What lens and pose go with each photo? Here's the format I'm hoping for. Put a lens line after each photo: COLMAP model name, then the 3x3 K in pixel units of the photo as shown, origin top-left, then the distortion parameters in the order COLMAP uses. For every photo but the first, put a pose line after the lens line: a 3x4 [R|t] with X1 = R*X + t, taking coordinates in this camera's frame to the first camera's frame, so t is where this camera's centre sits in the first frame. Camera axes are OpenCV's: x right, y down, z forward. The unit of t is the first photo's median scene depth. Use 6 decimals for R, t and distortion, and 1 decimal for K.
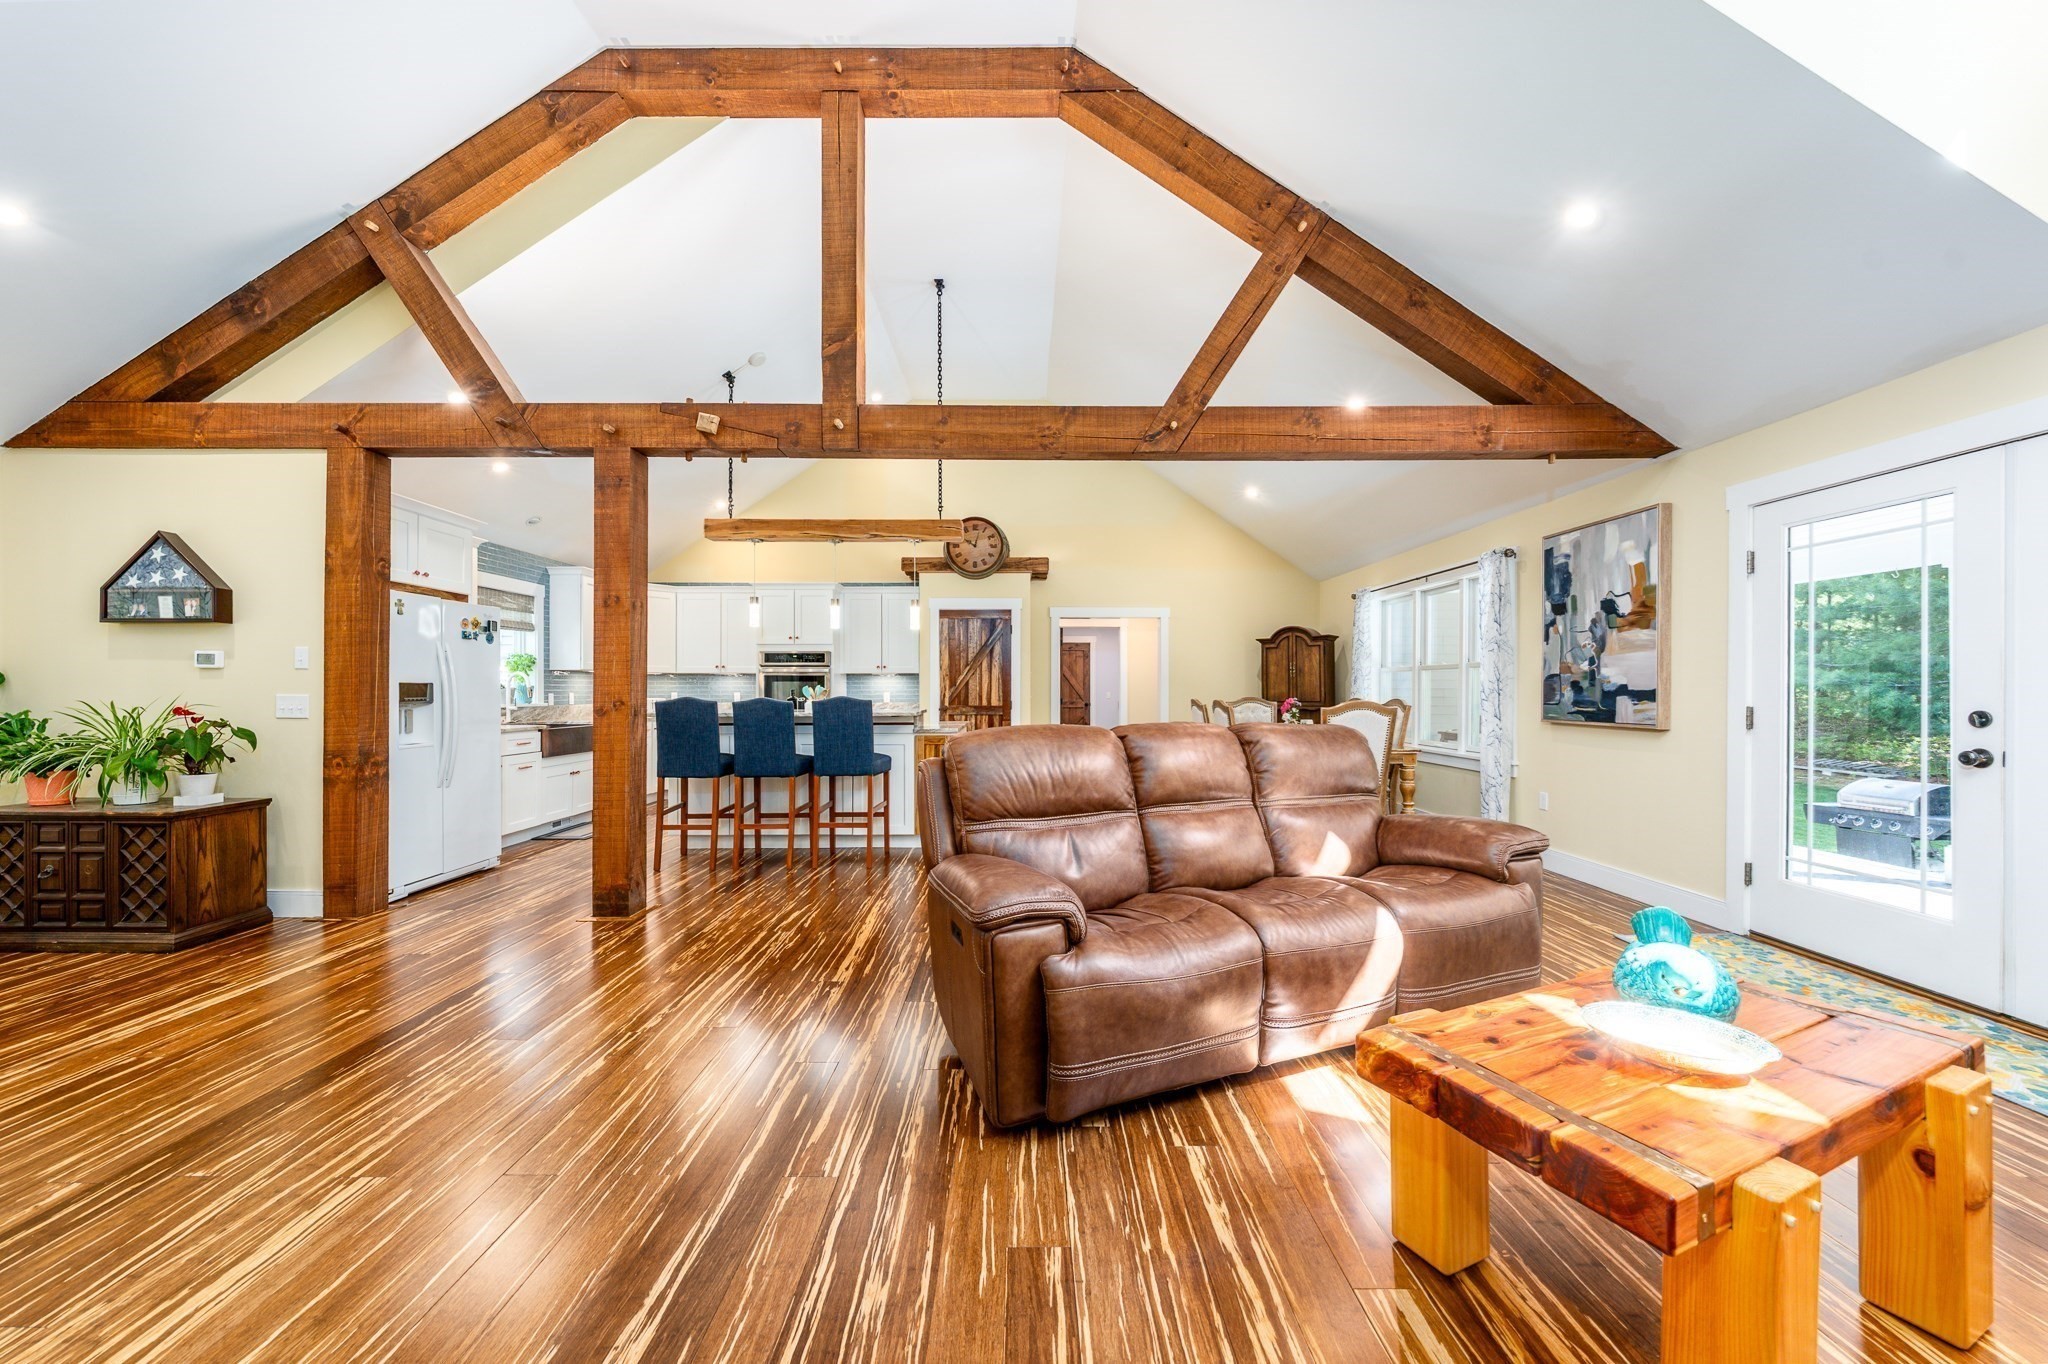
lens RADIAL K [[740.5, 0, 993.1], [0, 740.5, 689.9], [0, 0, 1]] dist [-0.001034, -0.000175]
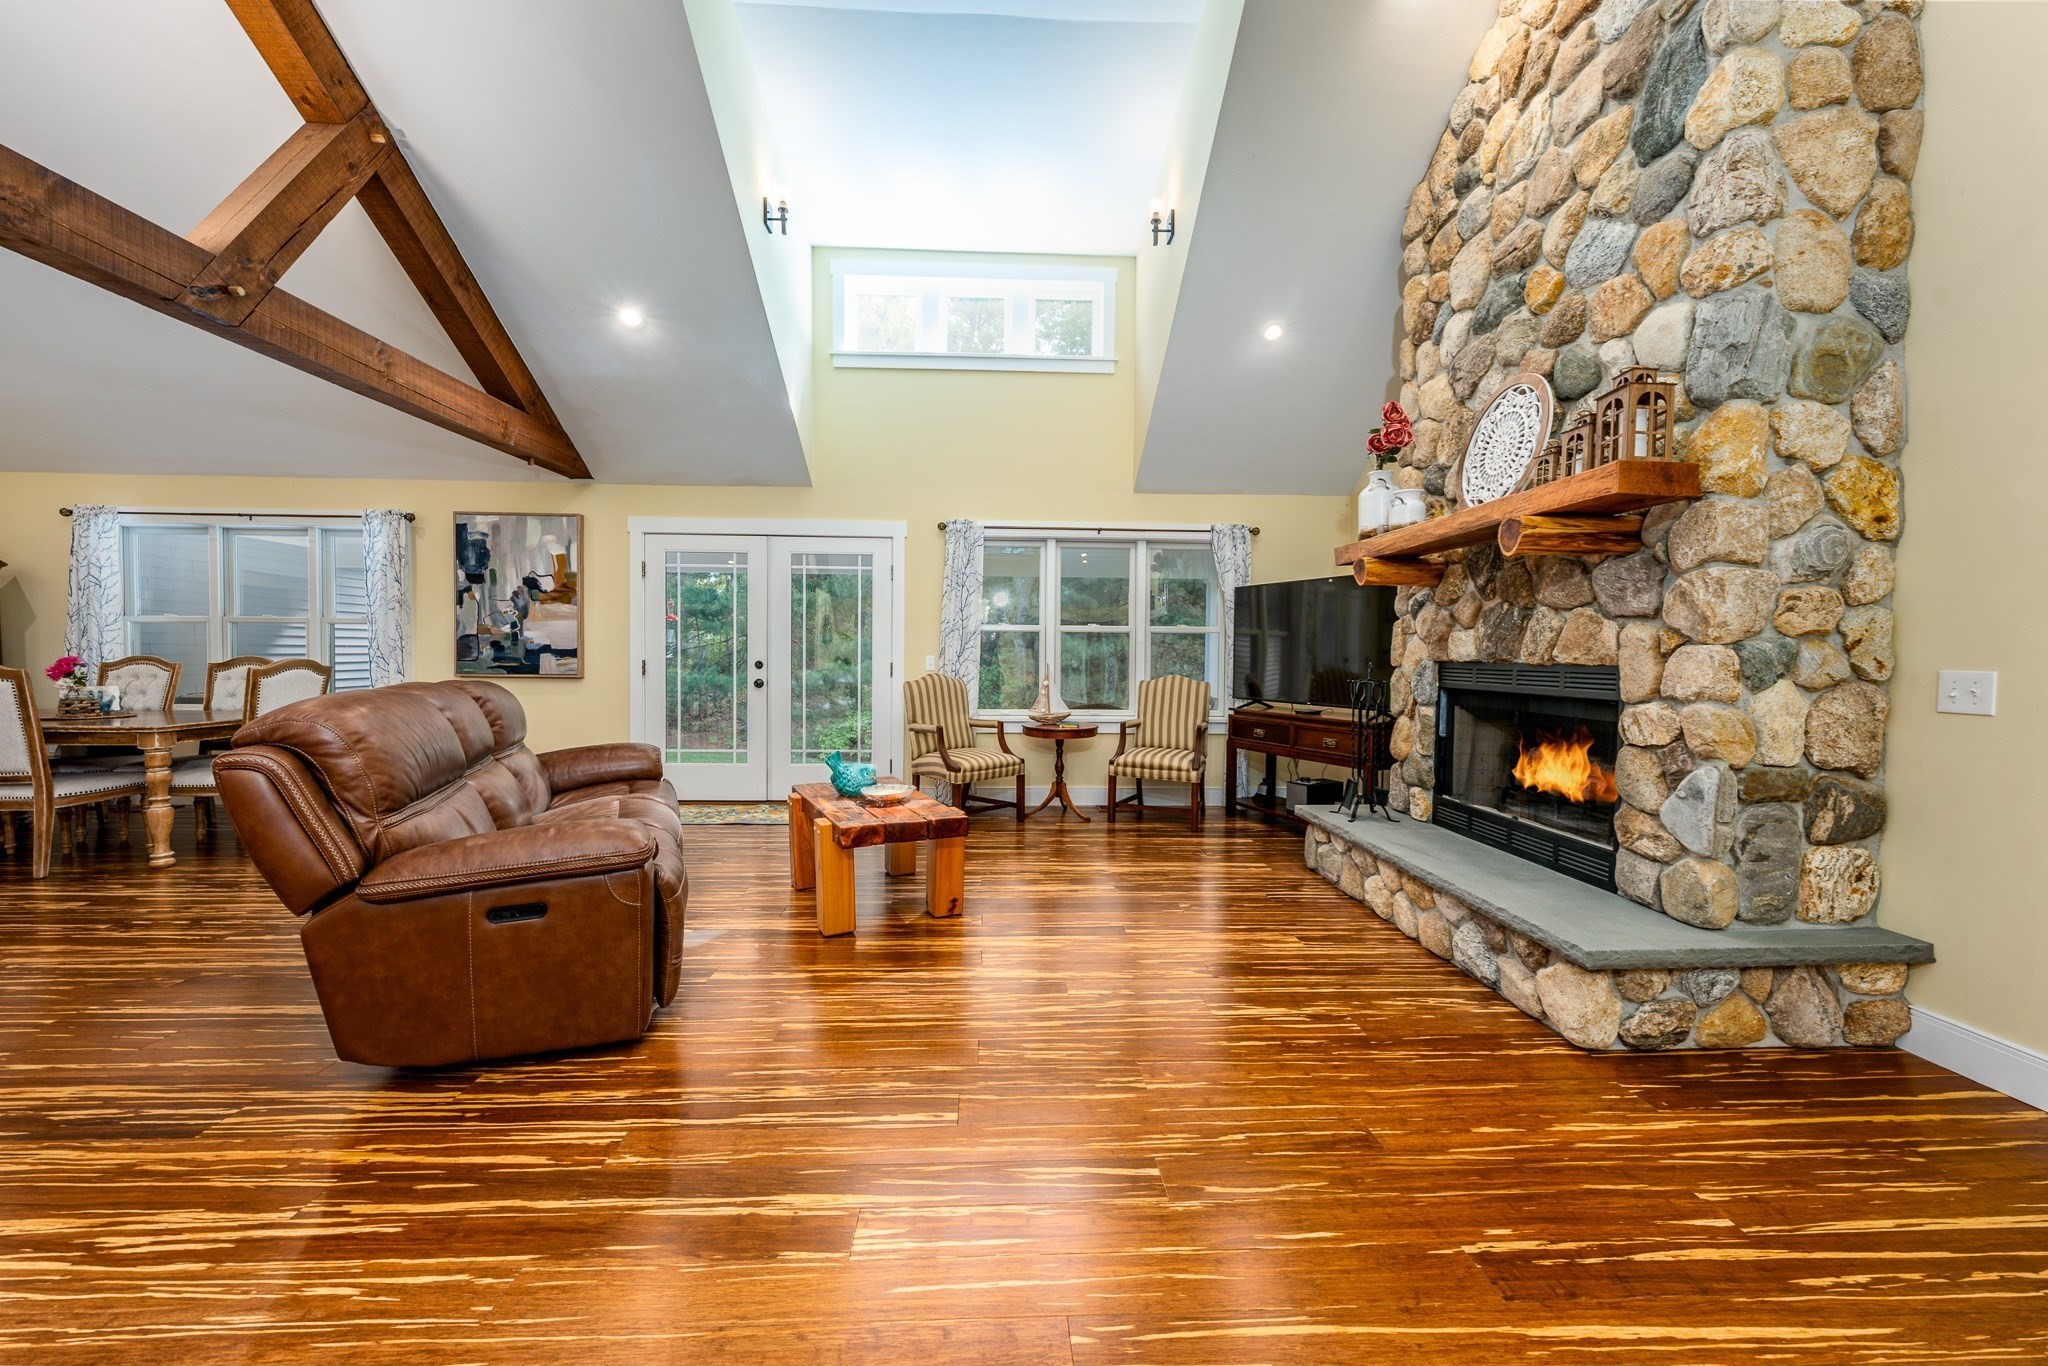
lens RADIAL K [[740.5, 0, 1038.3], [0, 740.5, 674.8], [0, 0, 1]] dist [-0.001034, -0.000175]
pose [[-0.062864, -0.027697, 0.997638, -0.497552], [-0.009546, 0.999586, 0.027150, 0.002245], [-0.997976, -0.007817, -0.063102, 0.207761]]
